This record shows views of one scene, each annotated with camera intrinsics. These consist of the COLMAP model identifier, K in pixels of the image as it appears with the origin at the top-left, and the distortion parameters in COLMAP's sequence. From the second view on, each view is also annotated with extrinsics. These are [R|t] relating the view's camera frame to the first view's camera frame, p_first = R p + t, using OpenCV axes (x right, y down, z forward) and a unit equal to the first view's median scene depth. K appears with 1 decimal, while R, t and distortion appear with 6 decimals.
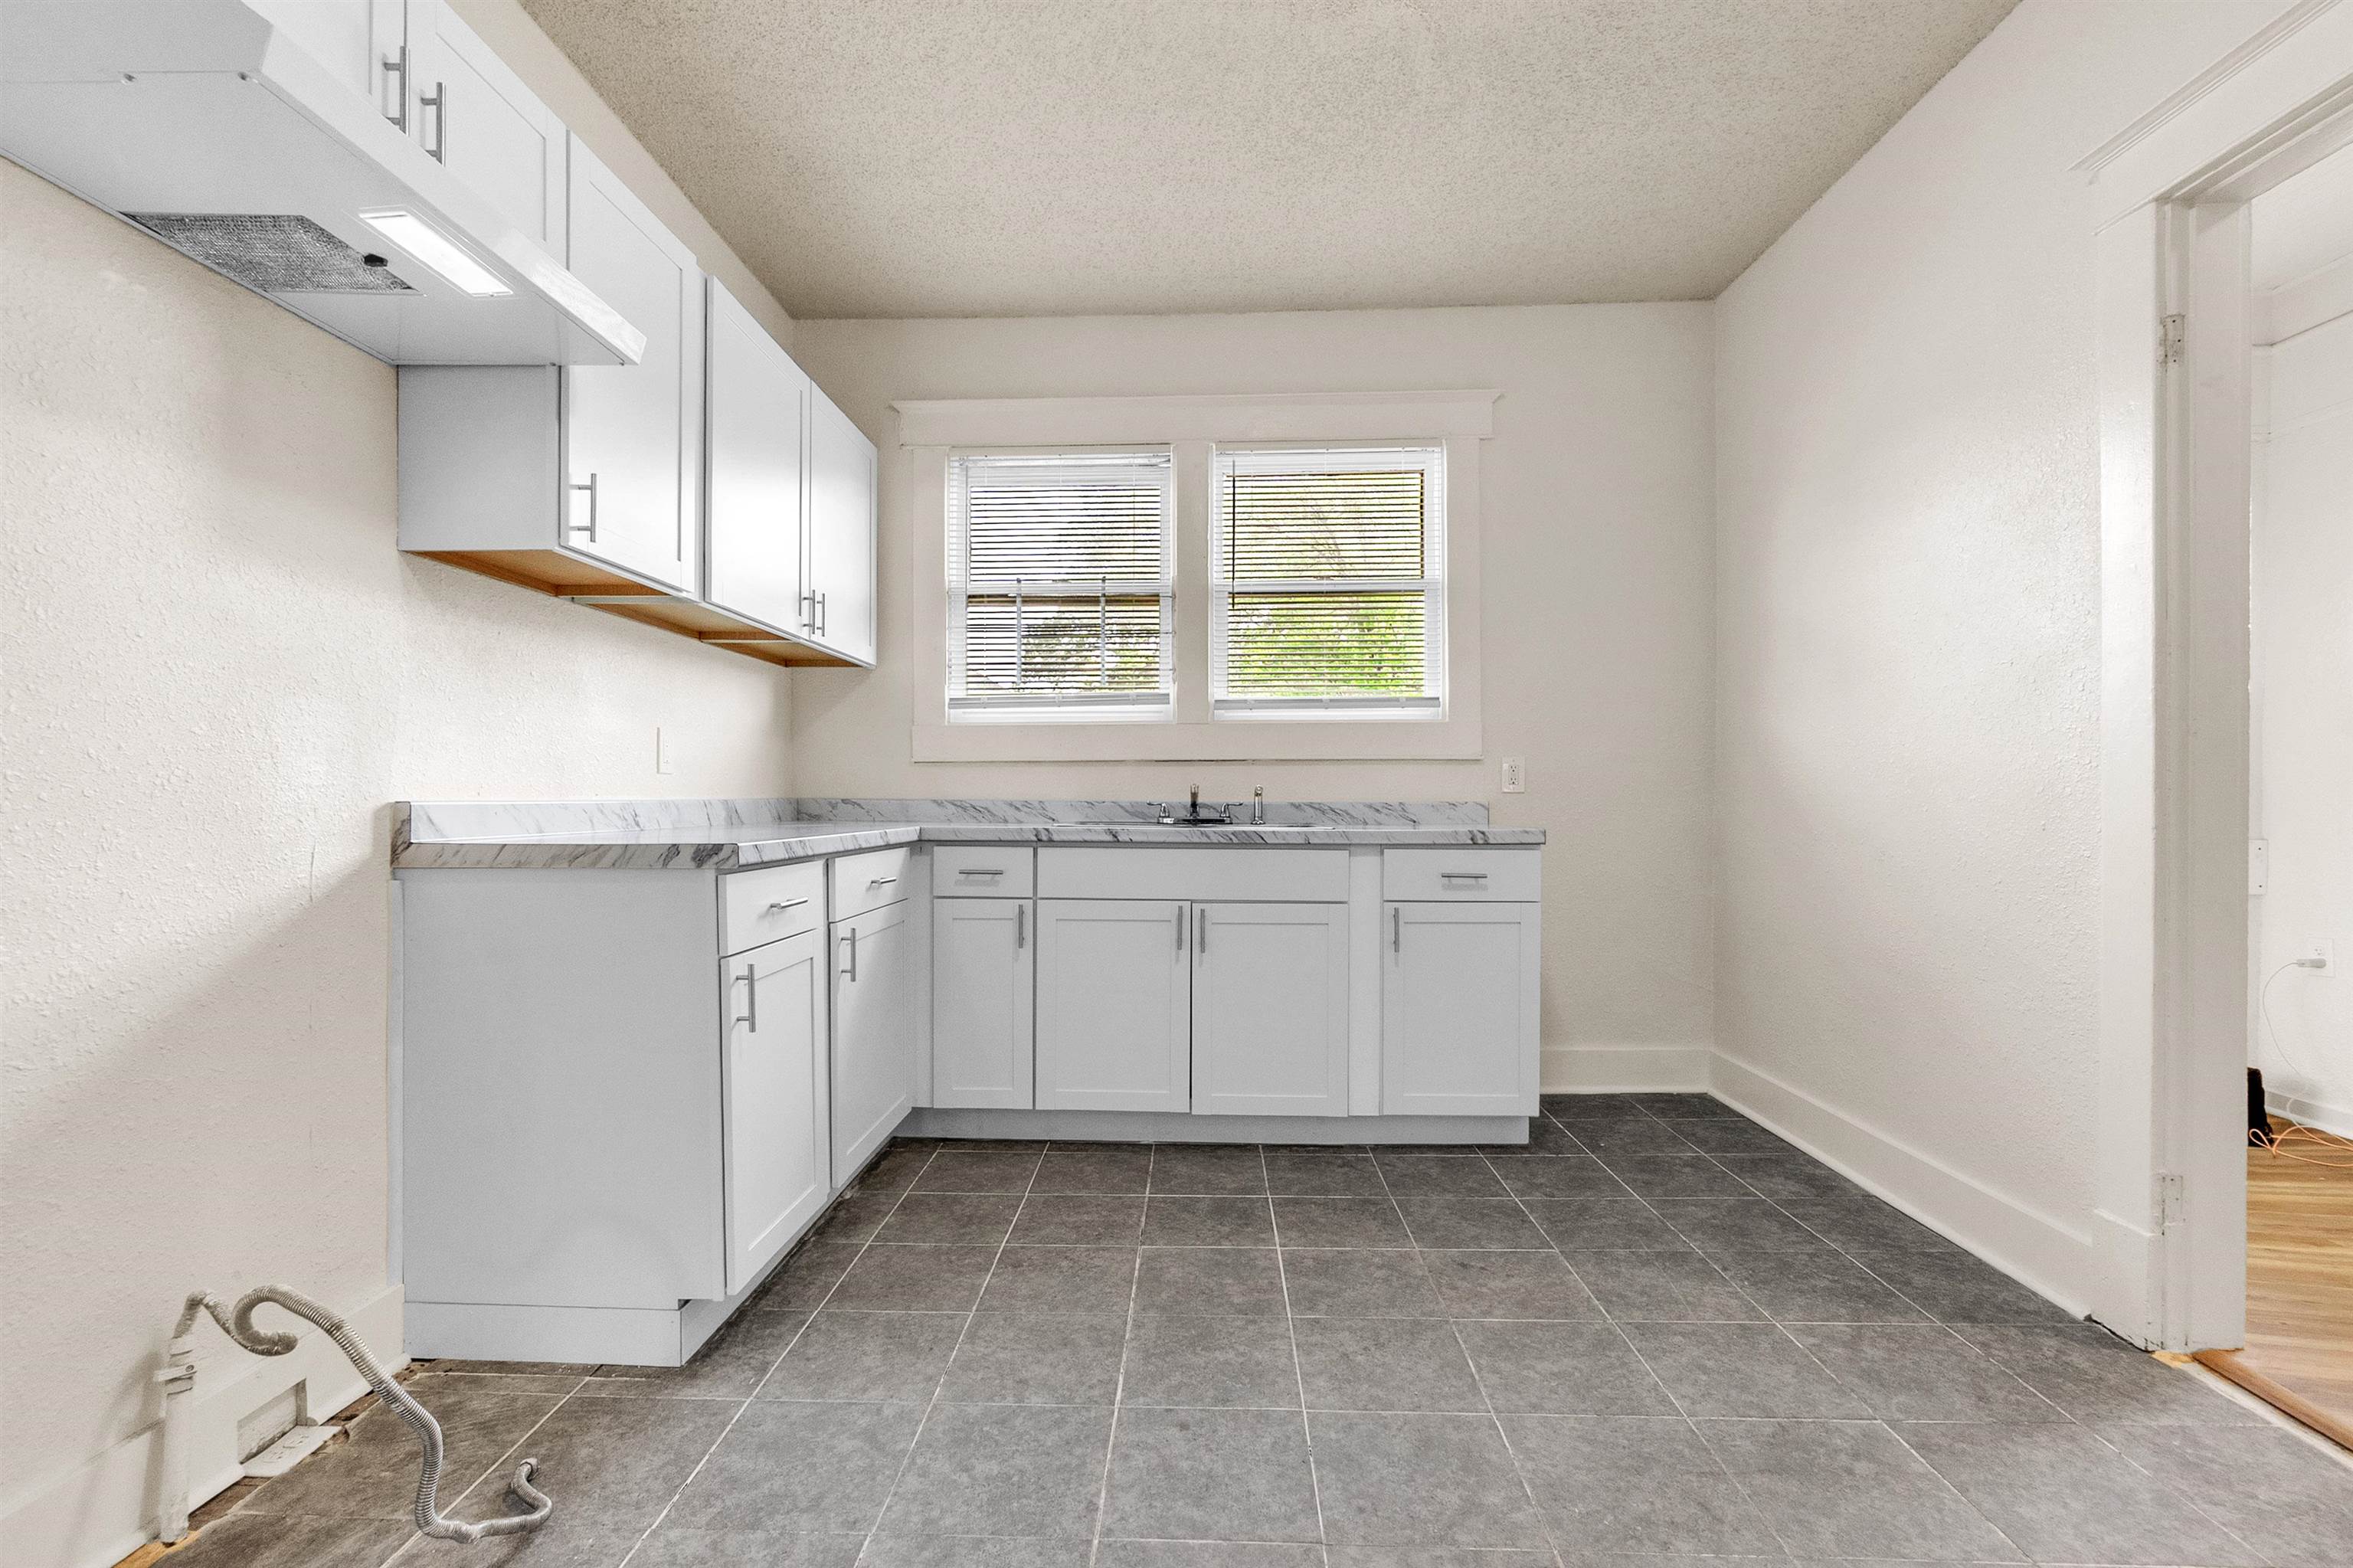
lens RADIAL K [[1043.6, 0, 1163.7], [0, 1043.6, 790.7], [0, 0, 1]] dist [-0.000772, -0.000225]
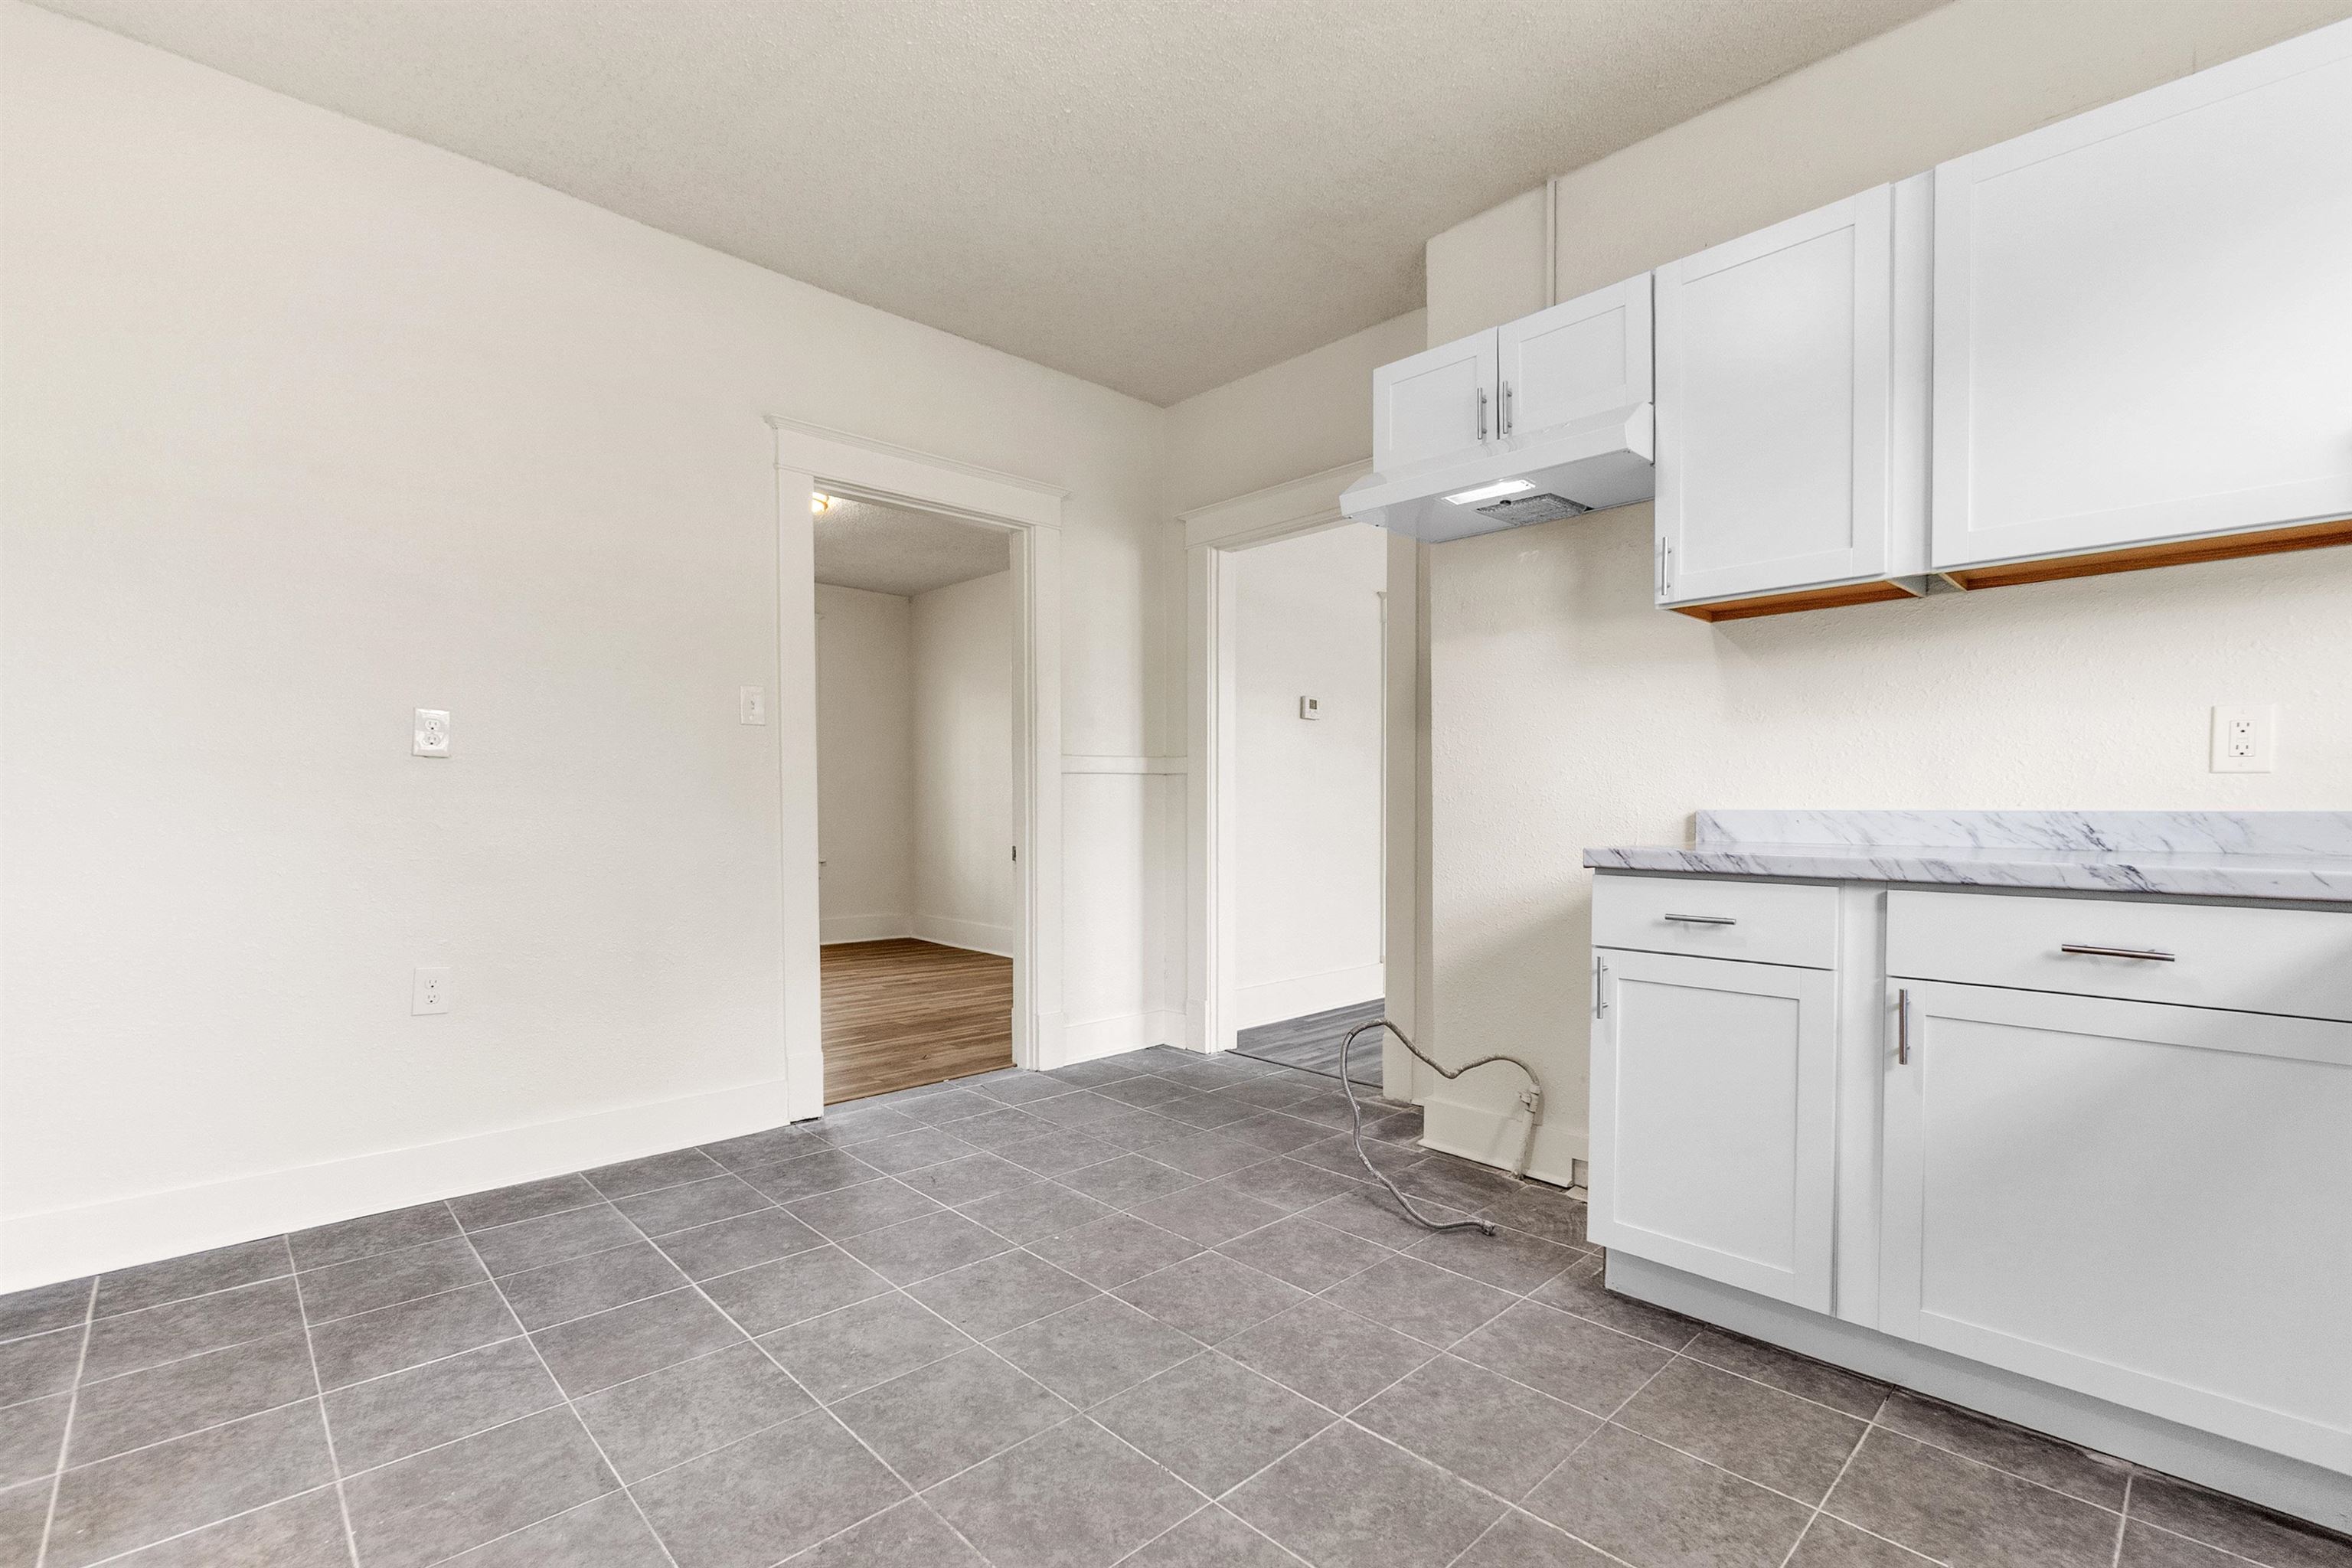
lens RADIAL K [[1043.1, 0, 1163.2], [0, 1043.1, 790.7], [0, 0, 1]] dist [-0.000772, -0.000225]
pose [[-0.697967, -0.012045, -0.716029, 0.771472], [0.003581, 0.999787, -0.020310, 0.010445], [0.716121, -0.016740, -0.697775, 1.532530]]
